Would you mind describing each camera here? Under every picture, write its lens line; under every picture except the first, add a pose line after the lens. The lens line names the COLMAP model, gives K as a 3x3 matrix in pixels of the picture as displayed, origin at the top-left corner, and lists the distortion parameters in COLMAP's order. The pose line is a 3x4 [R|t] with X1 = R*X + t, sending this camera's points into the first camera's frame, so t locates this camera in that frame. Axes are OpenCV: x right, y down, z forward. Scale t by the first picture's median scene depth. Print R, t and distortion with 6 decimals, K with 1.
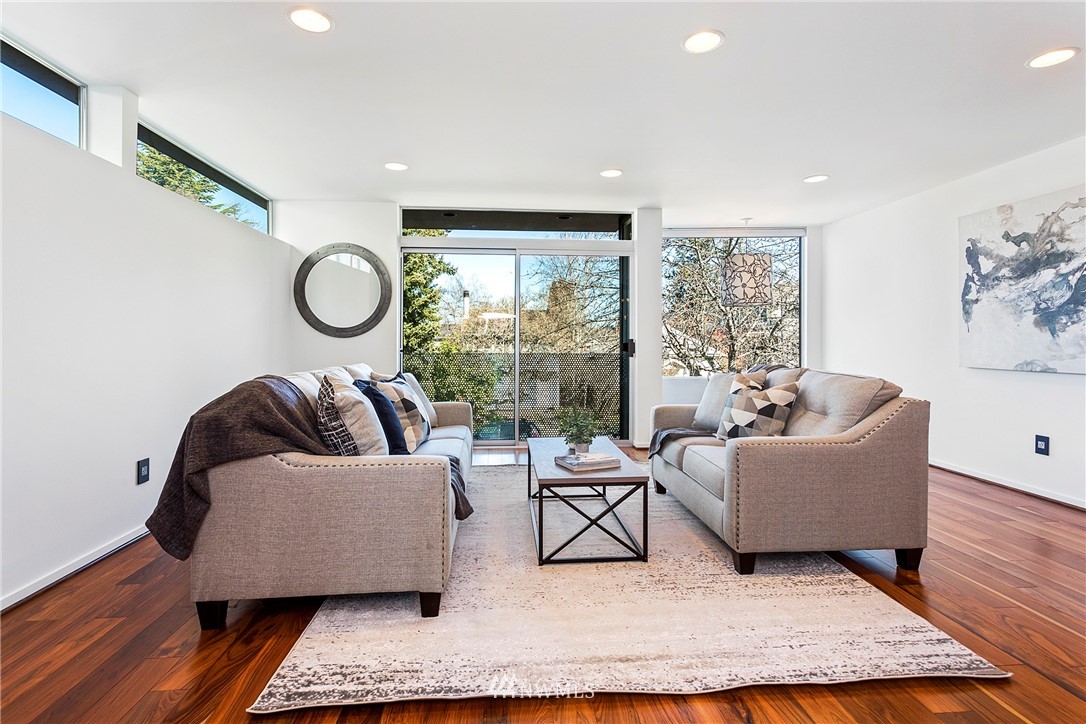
lens RADIAL K [[538.0, 0, 543.8], [0, 538.0, 350.2], [0, 0, 1]] dist [0.000908, 0.001613]
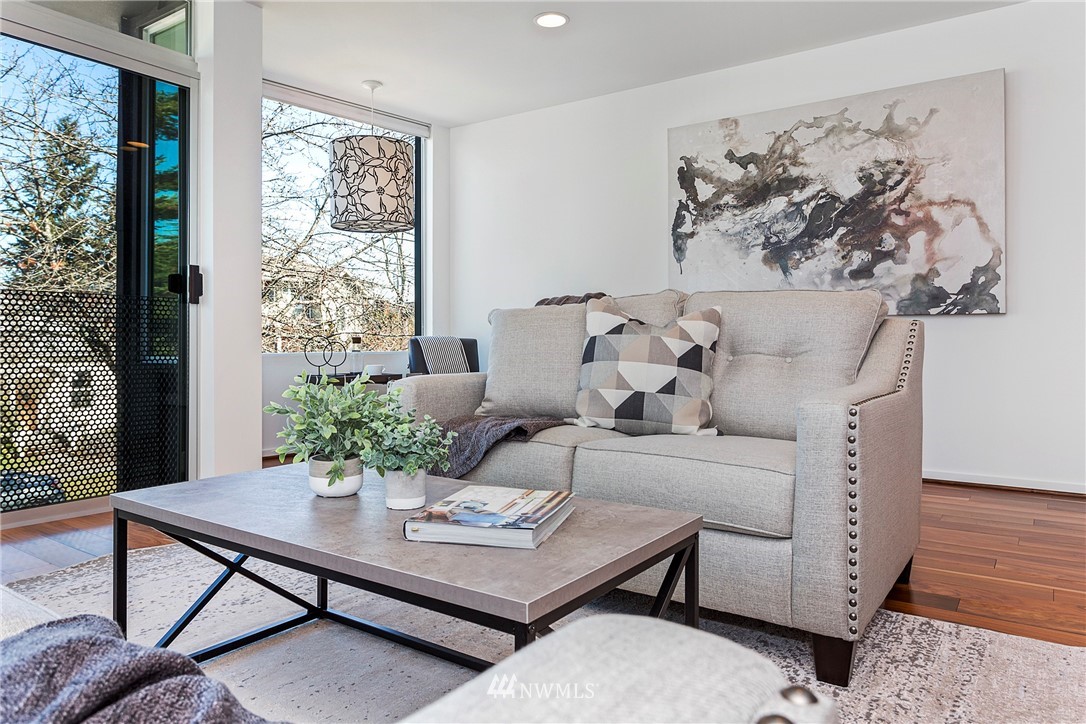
lens RADIAL K [[723.0, 0, 547.0], [0, 723.0, 342.8], [0, 0, 1]] dist [0.012089, 0.003370]
pose [[0.636435, -0.005969, 0.771307, -0.185451], [0.015438, 0.999868, -0.005001, 0.078684], [-0.771176, 0.015090, 0.636443, 0.524681]]
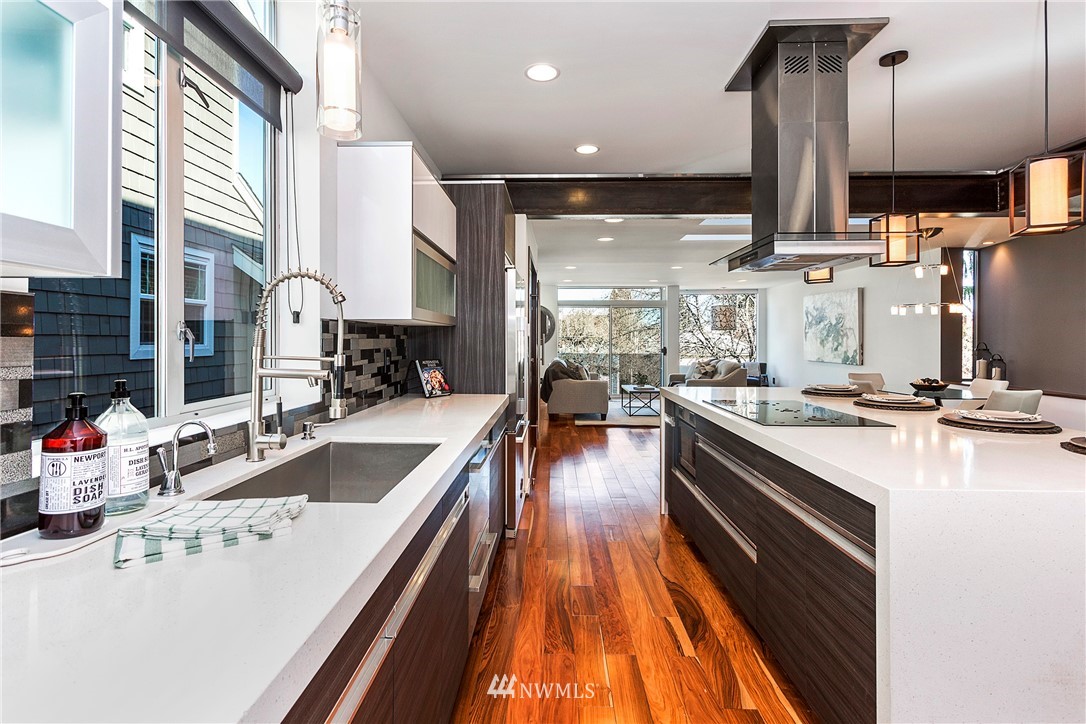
lens RADIAL K [[538.0, 0, 537.7], [0, 538.0, 336.2], [0, 0, 1]] dist [0.000908, 0.001613]
pose [[0.993601, -0.000727, -0.112947, -0.135956], [-0.001869, 0.999736, -0.022879, -0.020491], [0.112934, 0.022944, 0.993338, -1.662766]]
